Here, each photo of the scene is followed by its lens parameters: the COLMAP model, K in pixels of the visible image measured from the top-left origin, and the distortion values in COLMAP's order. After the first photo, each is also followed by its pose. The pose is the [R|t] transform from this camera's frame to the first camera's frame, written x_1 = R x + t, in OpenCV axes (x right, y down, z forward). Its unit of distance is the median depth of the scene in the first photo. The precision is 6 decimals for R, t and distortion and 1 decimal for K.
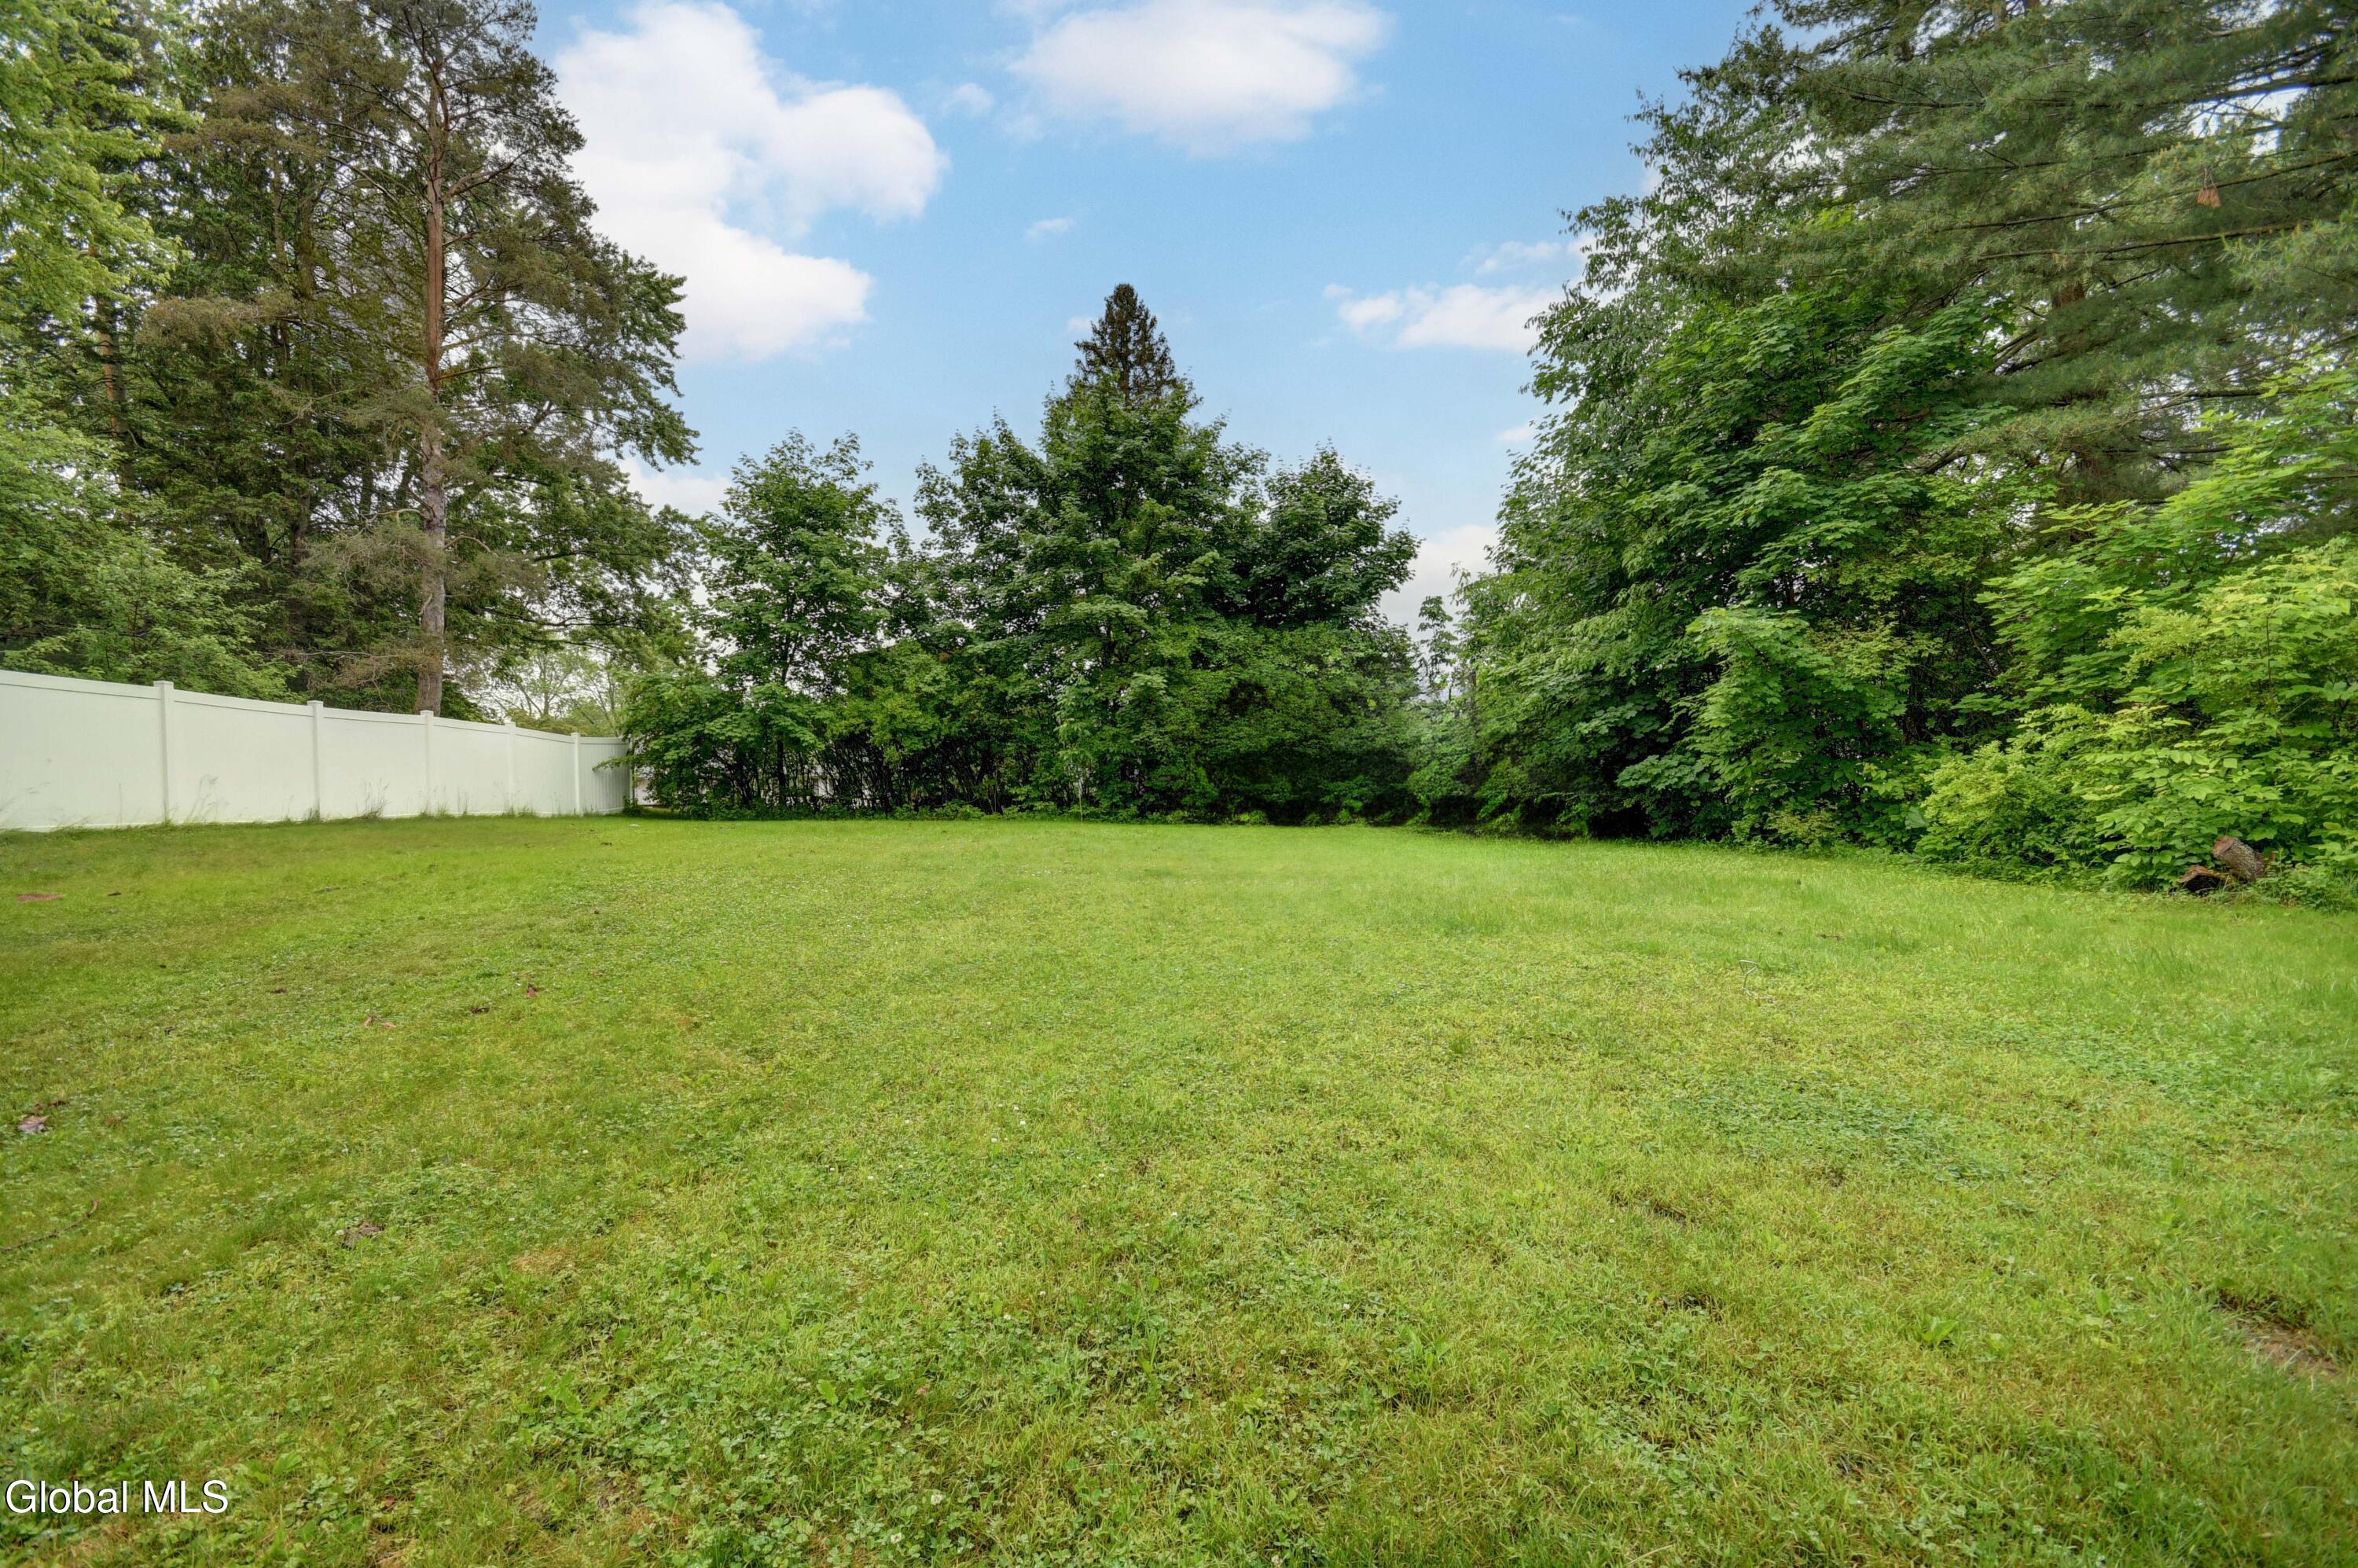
lens RADIAL K [[1023.7, 0, 1161.1], [0, 1023.7, 818.2], [0, 0, 1]] dist [0.001008, -0.000114]
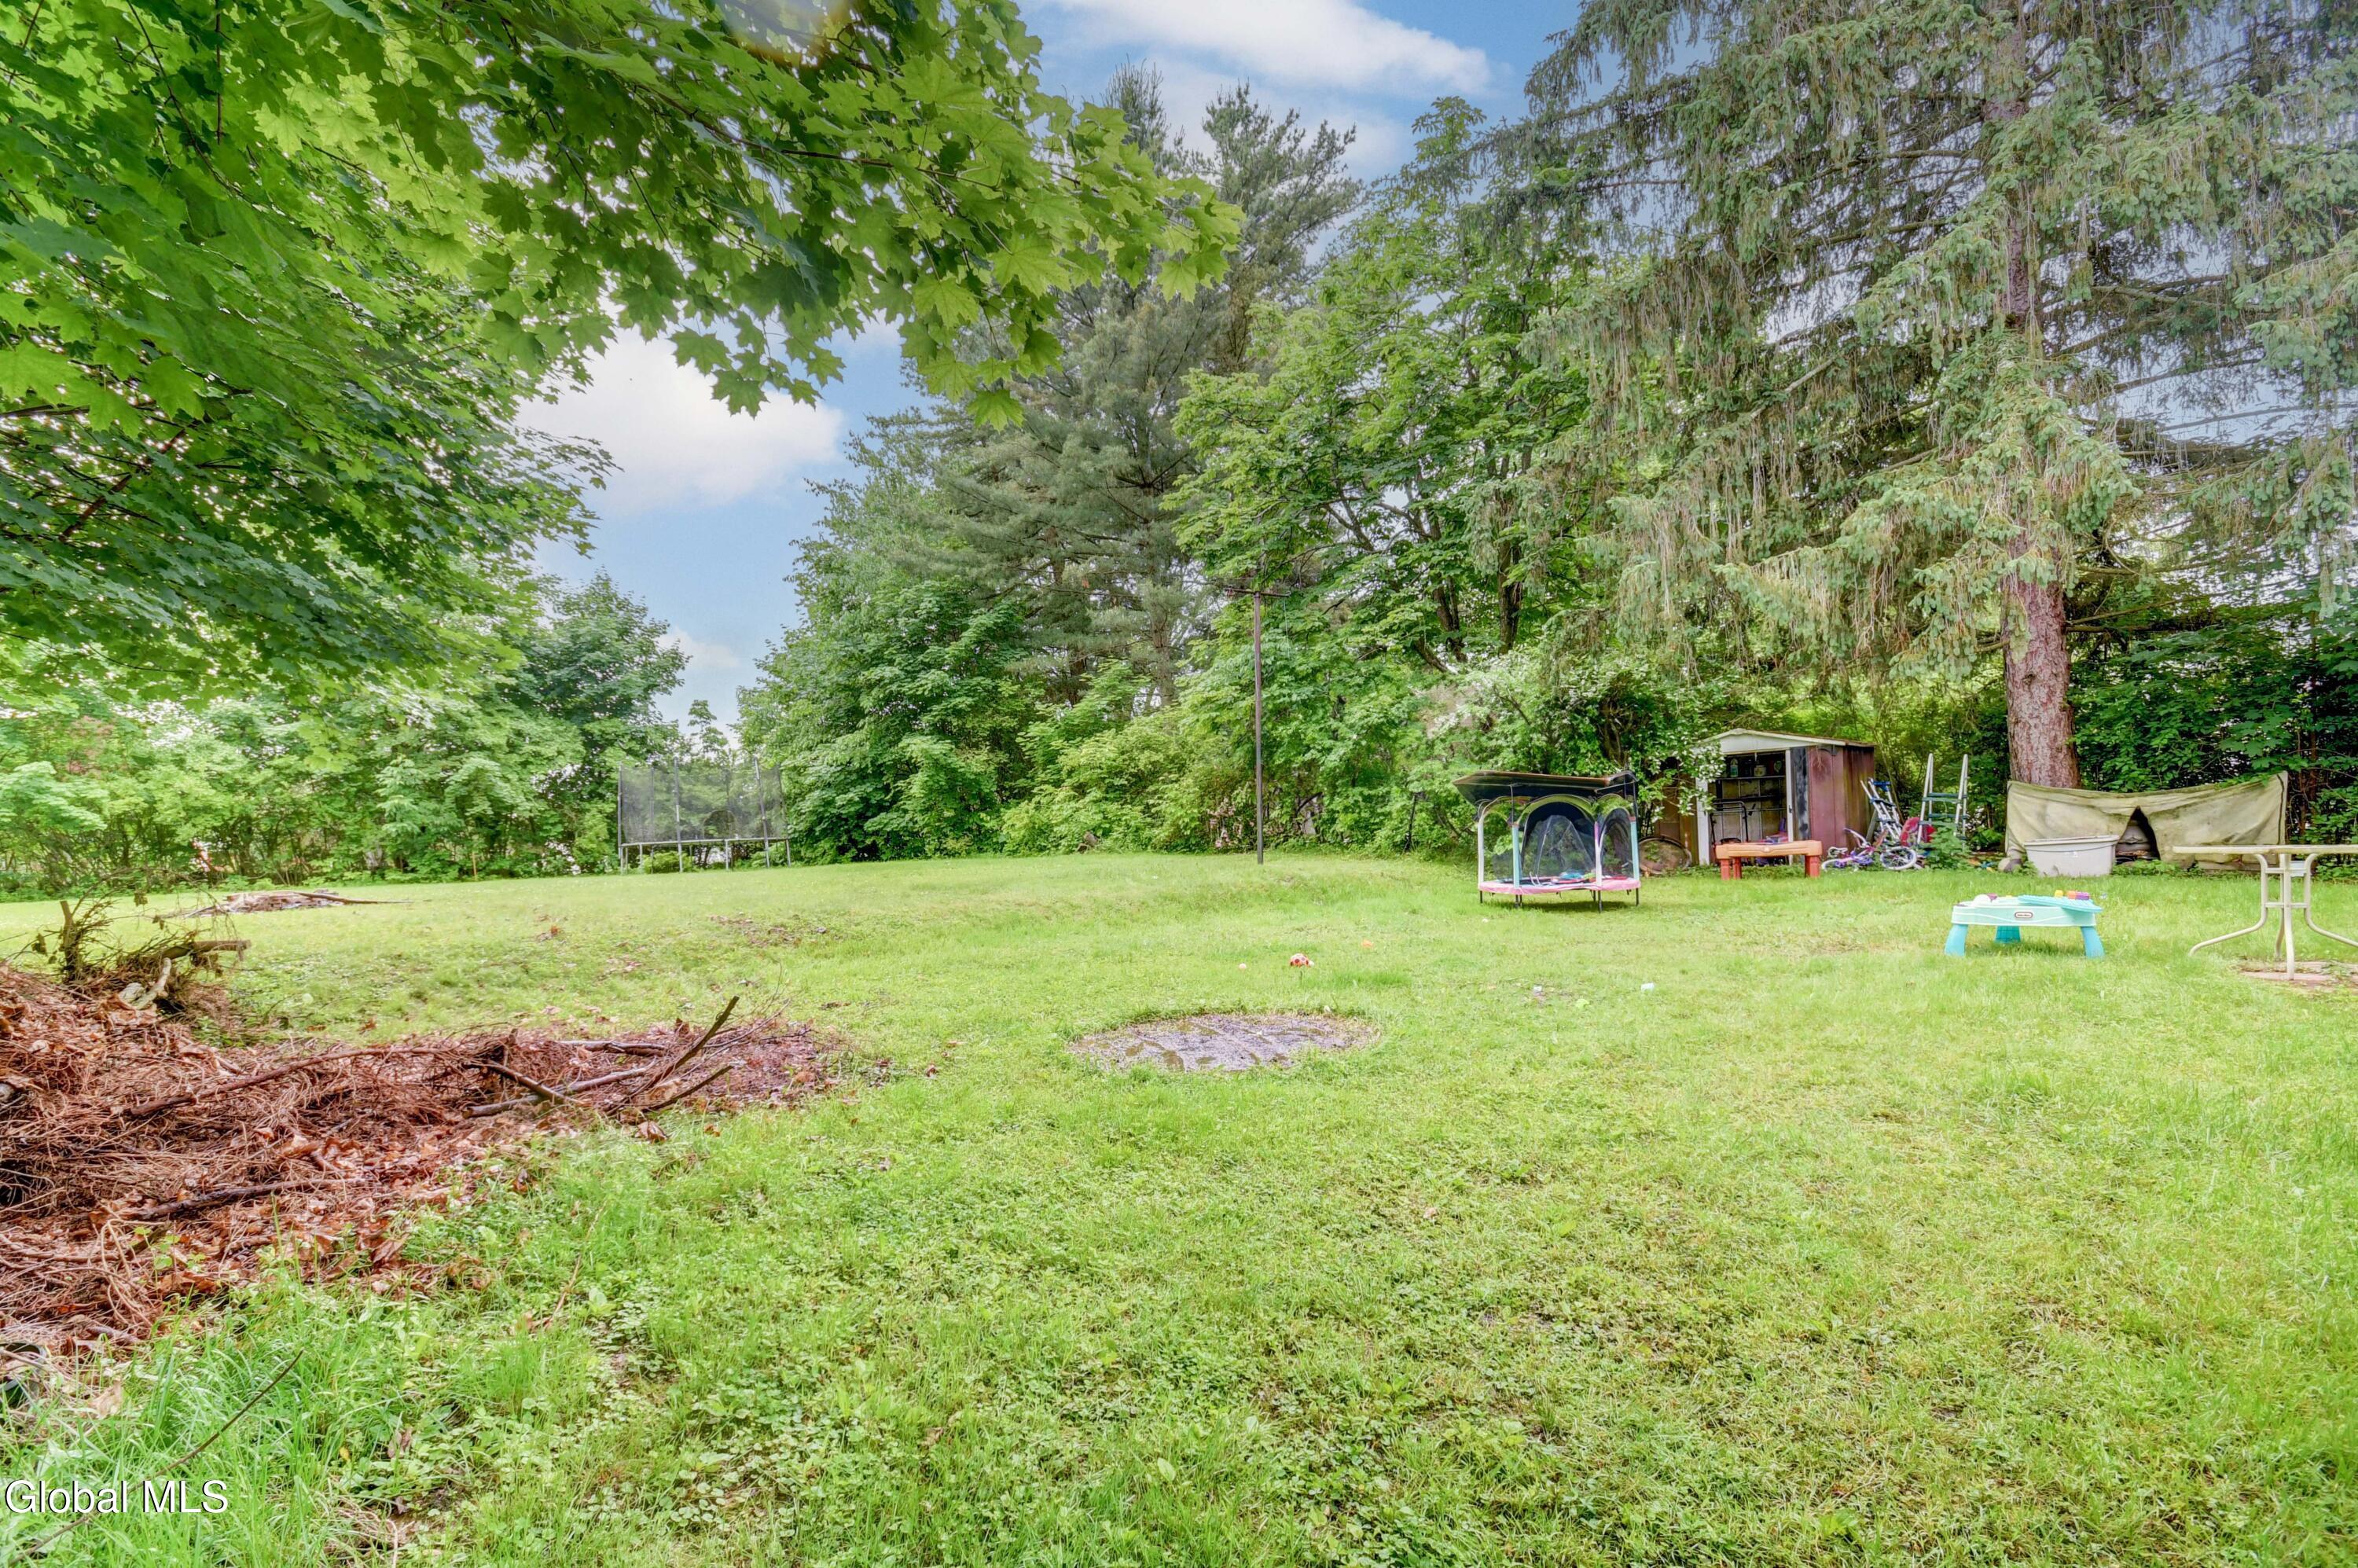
lens RADIAL K [[1023.7, 0, 1178.6], [0, 1023.7, 785.4], [0, 0, 1]] dist [0.001008, -0.000114]
pose [[0.711106, -0.001767, 0.703083, -0.437201], [0.074986, 0.994484, -0.073343, 0.065347], [-0.699075, 0.104876, 0.707315, -0.674657]]
